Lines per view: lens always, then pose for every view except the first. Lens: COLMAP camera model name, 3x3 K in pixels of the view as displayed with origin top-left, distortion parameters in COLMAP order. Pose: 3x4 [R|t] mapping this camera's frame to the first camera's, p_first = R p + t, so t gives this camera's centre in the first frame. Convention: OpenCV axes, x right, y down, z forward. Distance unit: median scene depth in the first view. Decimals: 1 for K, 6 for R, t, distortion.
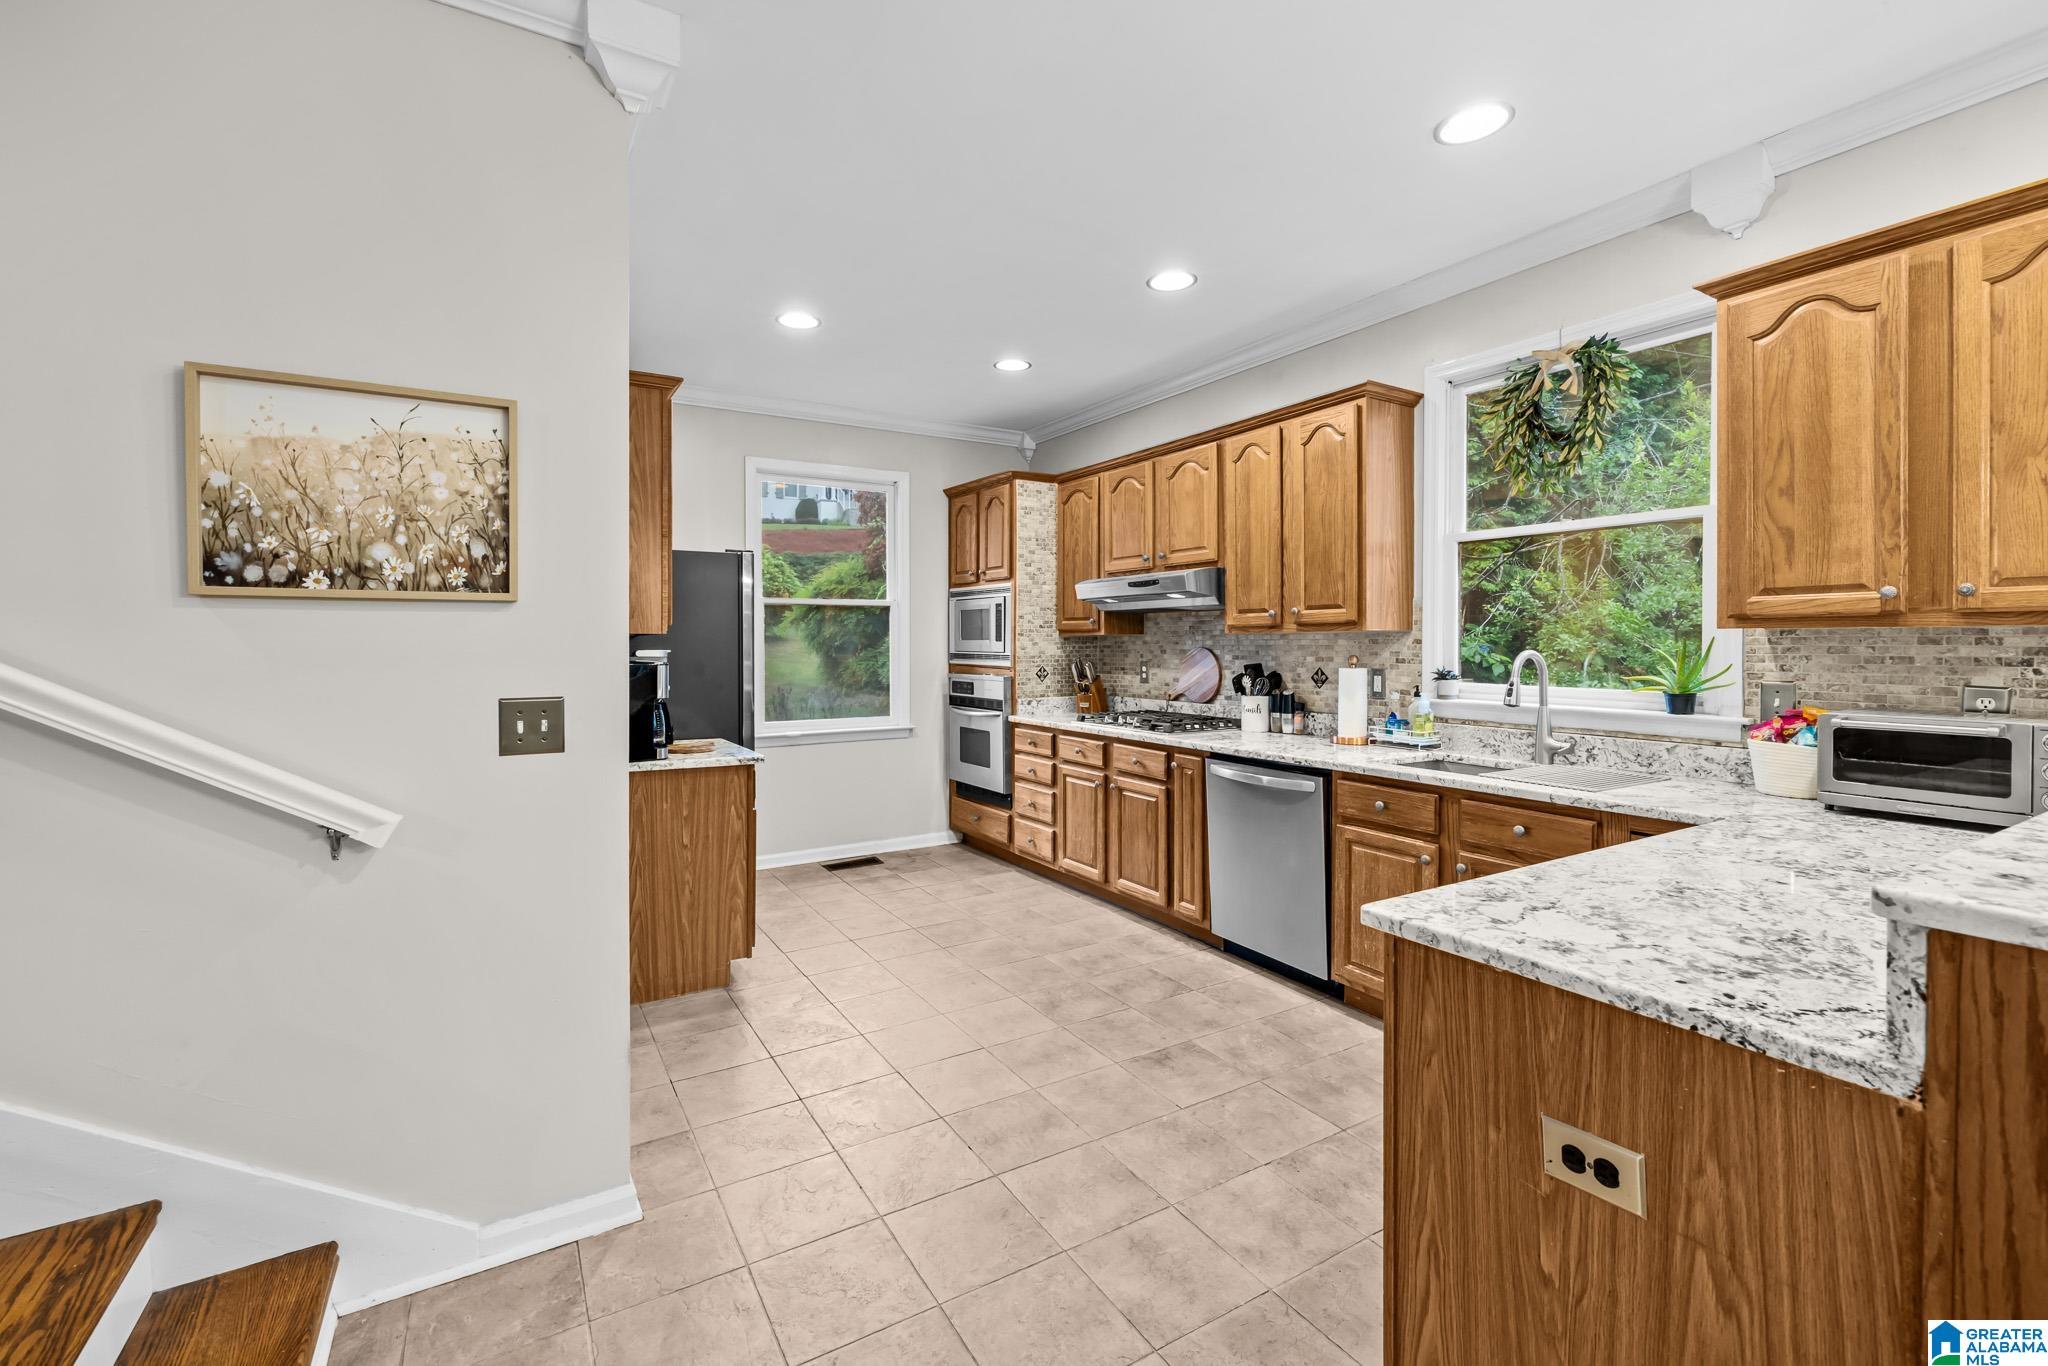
lens RADIAL K [[873.4, 0, 1007.1], [0, 873.4, 653.6], [0, 0, 1]] dist [-0.002566, -0.000578]
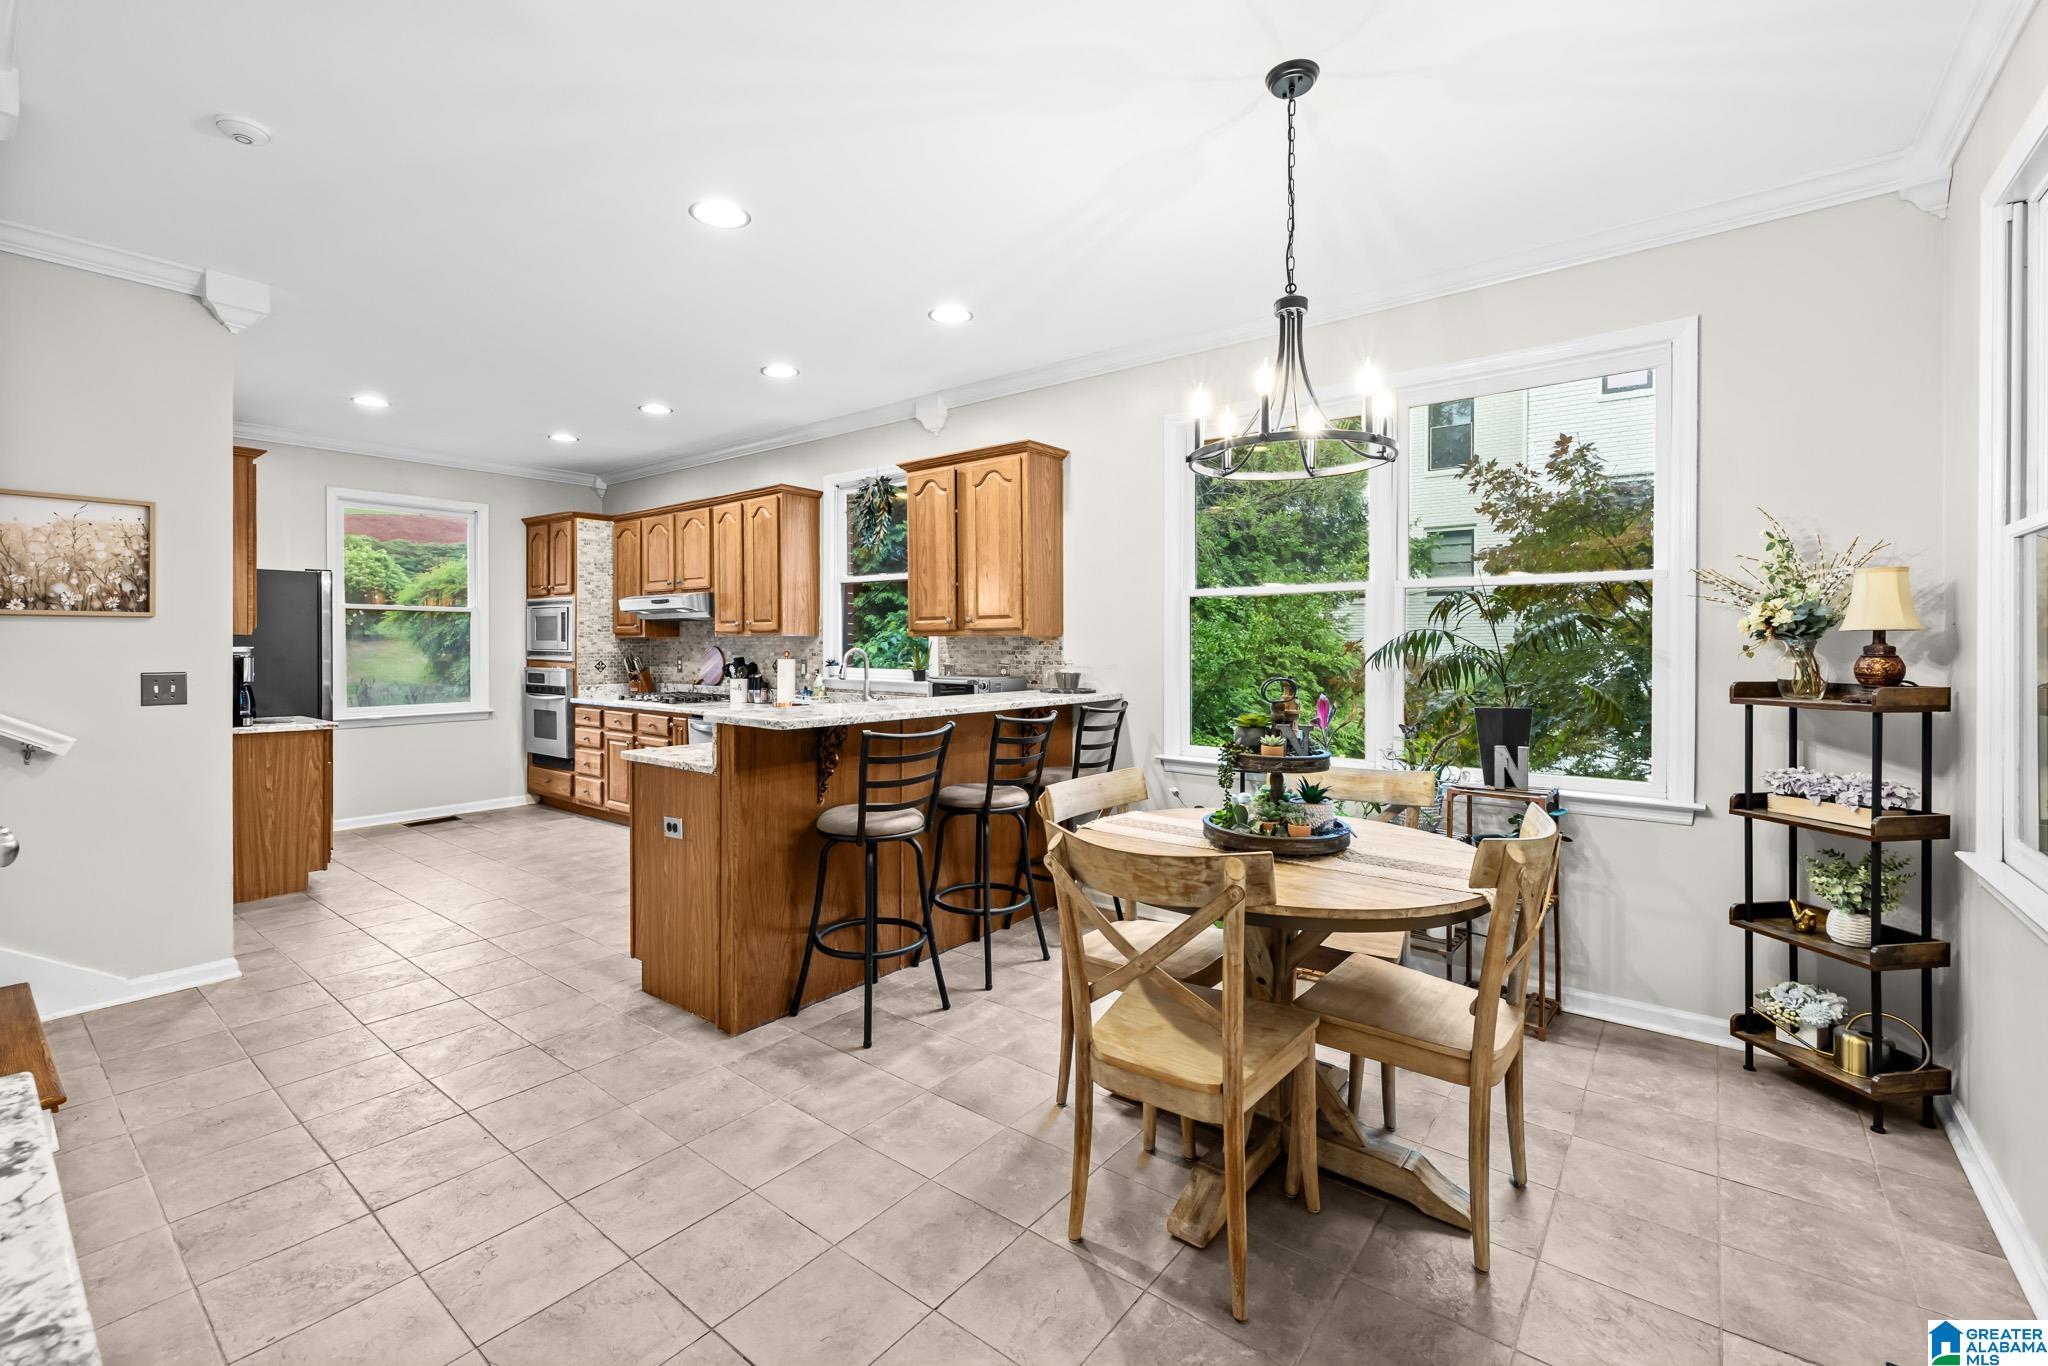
lens RADIAL K [[873.4, 0, 1013.4], [0, 873.4, 652.5], [0, 0, 1]] dist [-0.002566, -0.000578]
pose [[0.934523, -0.000214, 0.355903, 0.229372], [0.001217, 0.999996, -0.002595, 0.009648], [-0.355901, 0.002858, 0.934519, -0.671021]]
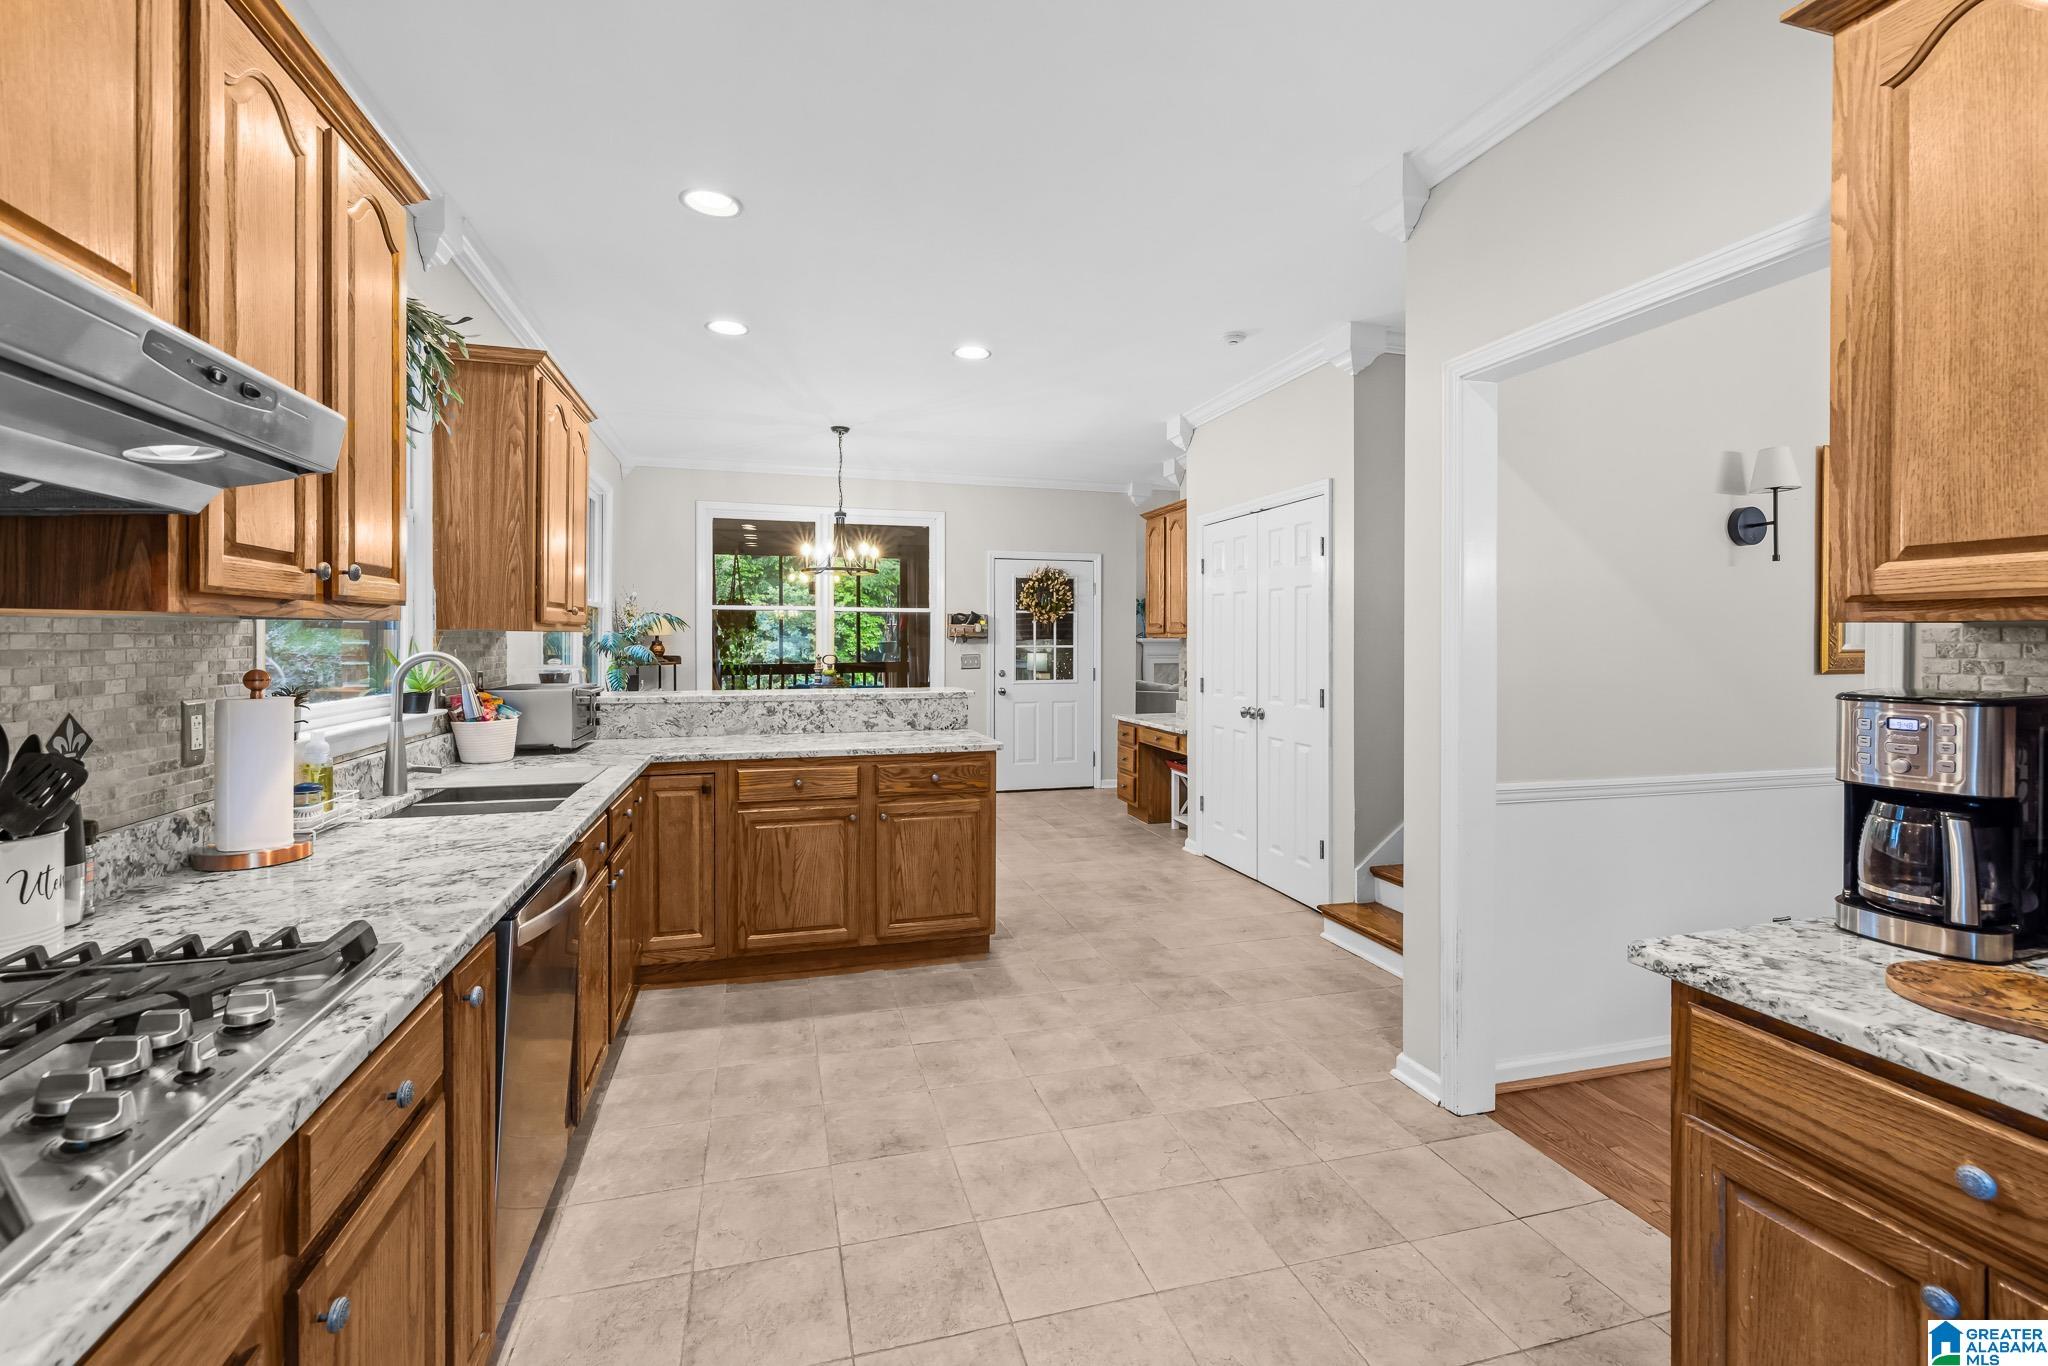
lens RADIAL K [[873.4, 0, 1017.6], [0, 873.4, 637.1], [0, 0, 1]] dist [-0.002566, -0.000578]
pose [[-0.967764, -0.001233, 0.251854, -0.117464], [0.002148, 0.999911, 0.013150, -0.021668], [-0.251848, 0.013267, -0.967676, 1.423570]]
